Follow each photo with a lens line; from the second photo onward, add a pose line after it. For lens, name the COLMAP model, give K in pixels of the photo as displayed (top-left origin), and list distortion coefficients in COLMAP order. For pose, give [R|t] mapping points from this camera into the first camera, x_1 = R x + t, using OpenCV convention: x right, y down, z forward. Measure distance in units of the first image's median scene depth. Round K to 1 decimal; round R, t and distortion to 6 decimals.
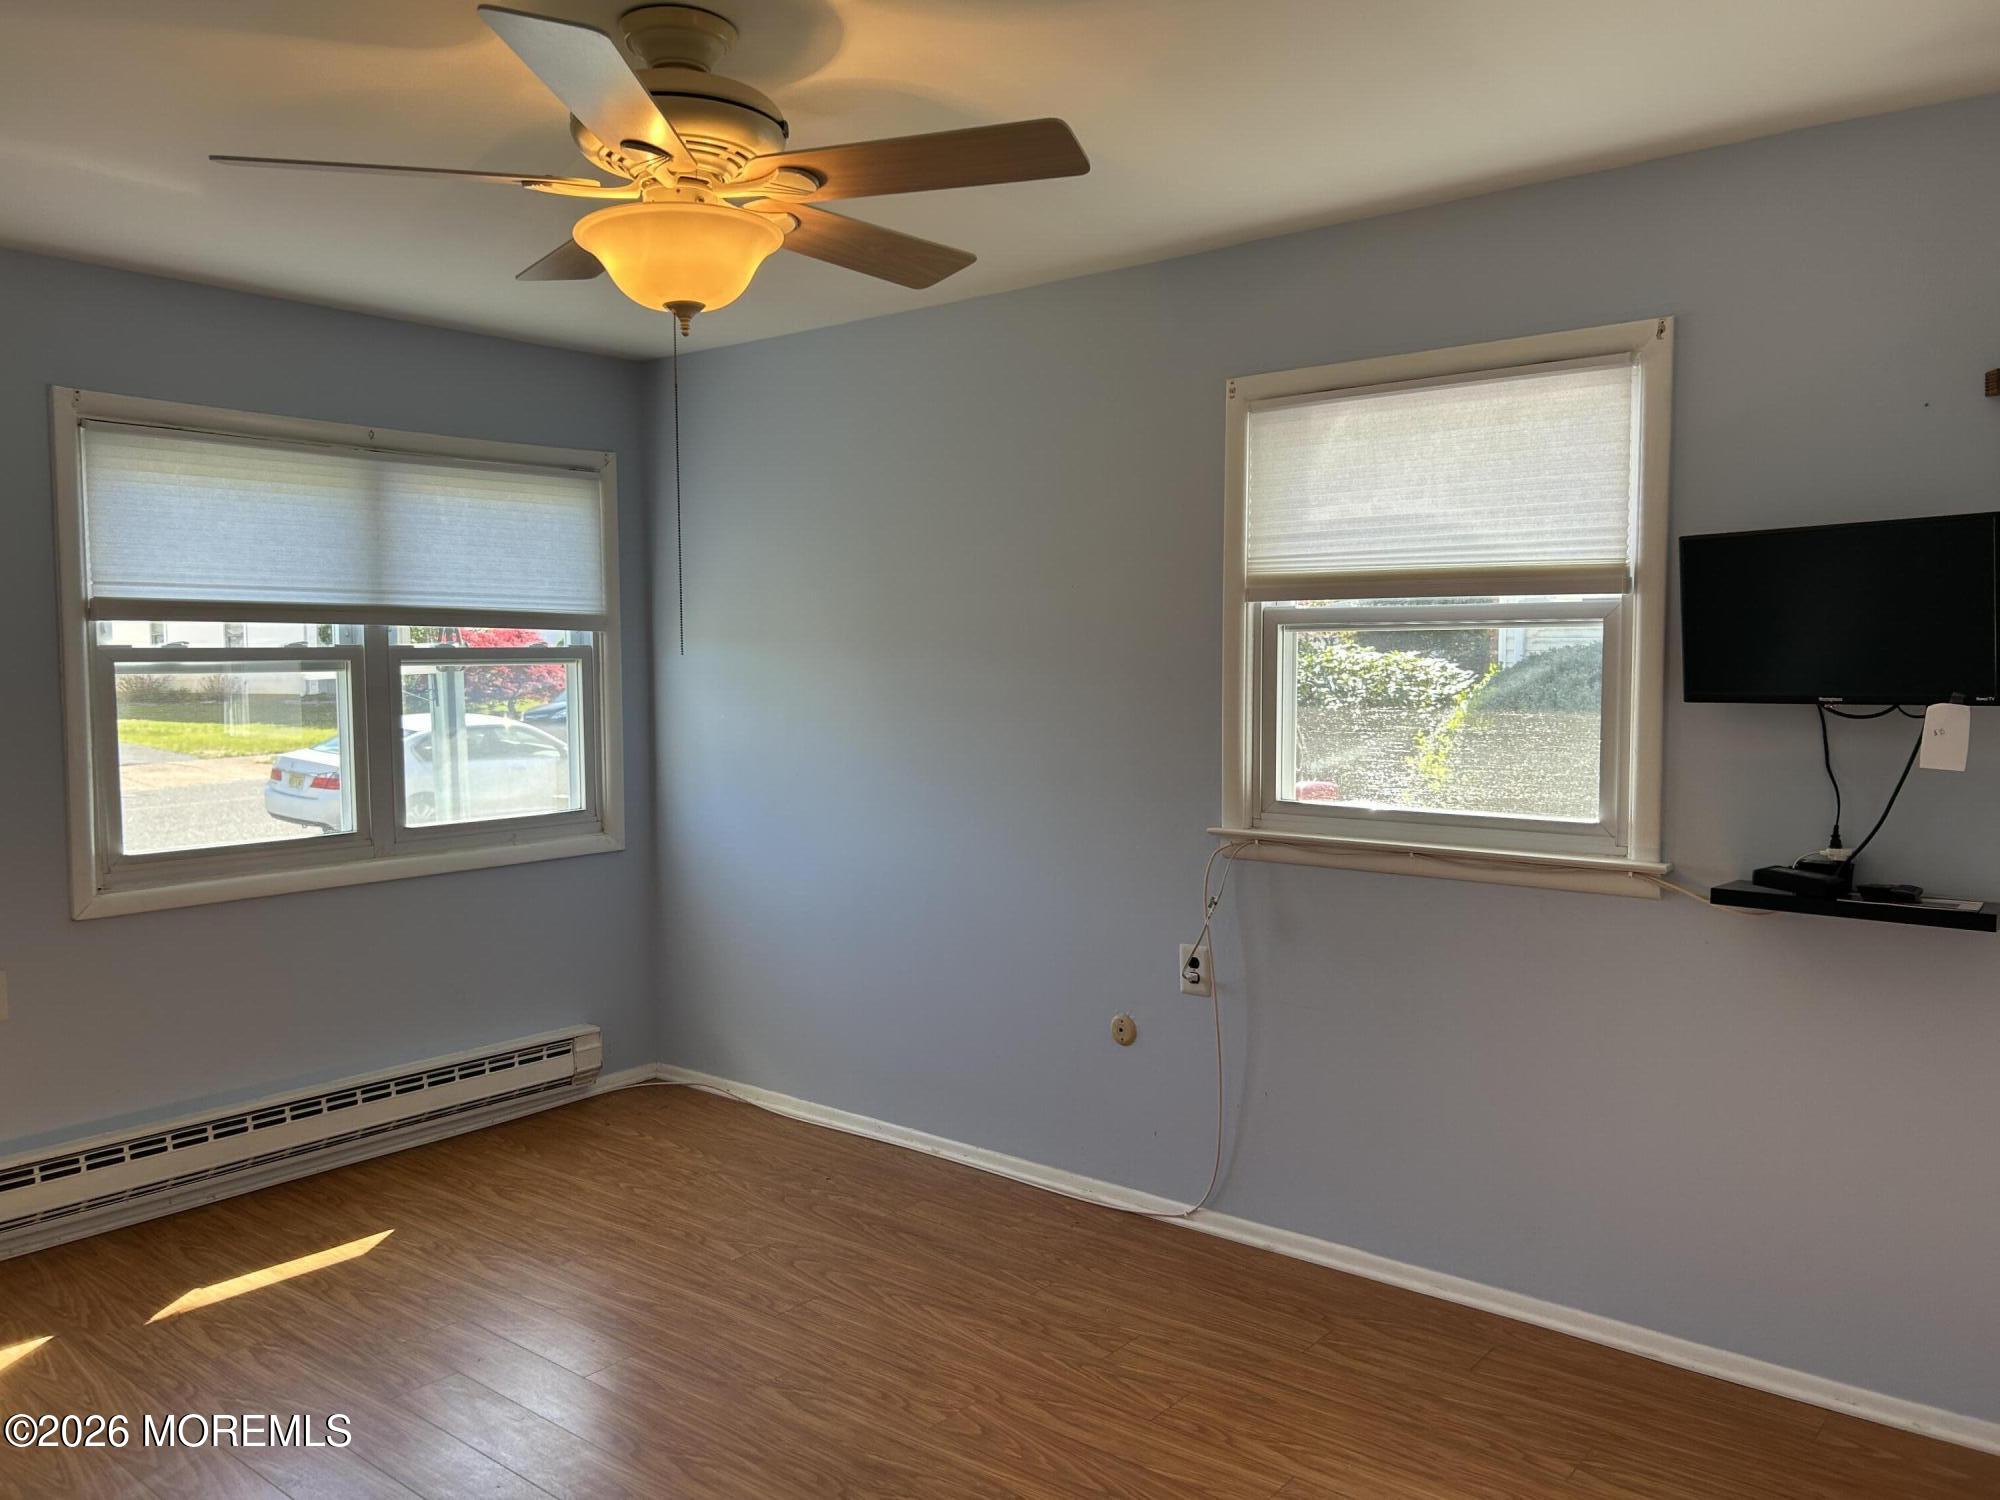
lens RADIAL K [[1485.5, 0, 1005.1], [0, 1485.5, 742.3], [0, 0, 1]] dist [0.056072, -0.068193]
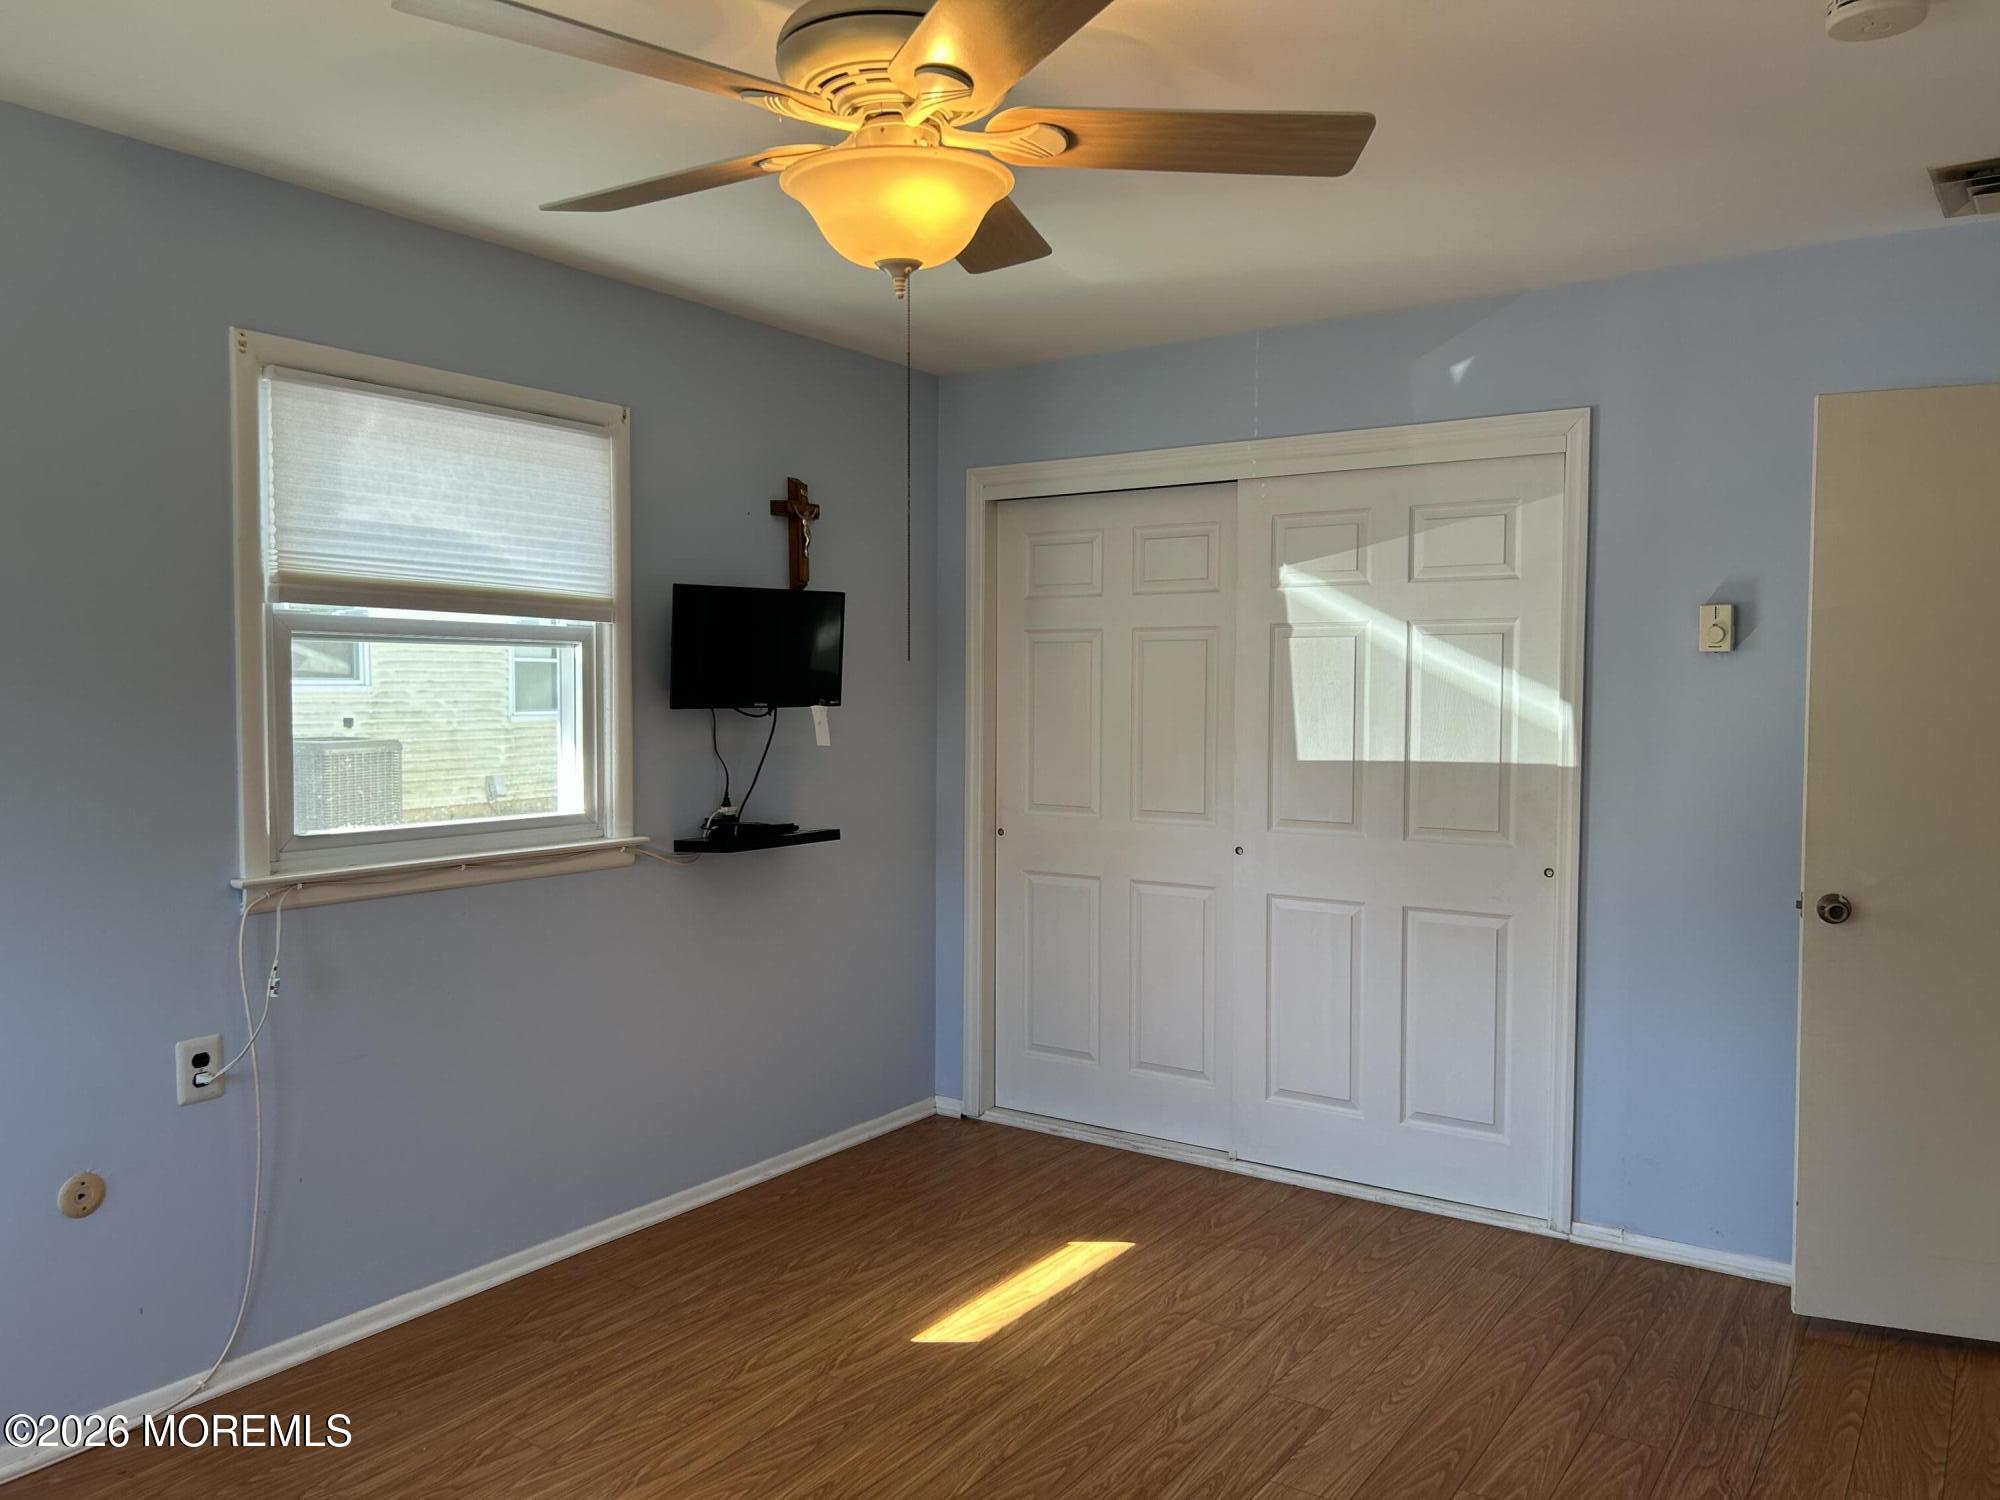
lens RADIAL K [[1495.5, 0, 1002.9], [0, 1495.5, 753.0], [0, 0, 1]] dist [0.047819, -0.062367]
pose [[-0.085054, -0.042385, 0.995474, -0.815757], [0.052978, 0.997489, 0.046997, -0.031954], [-0.994967, 0.056736, -0.082595, 0.756419]]
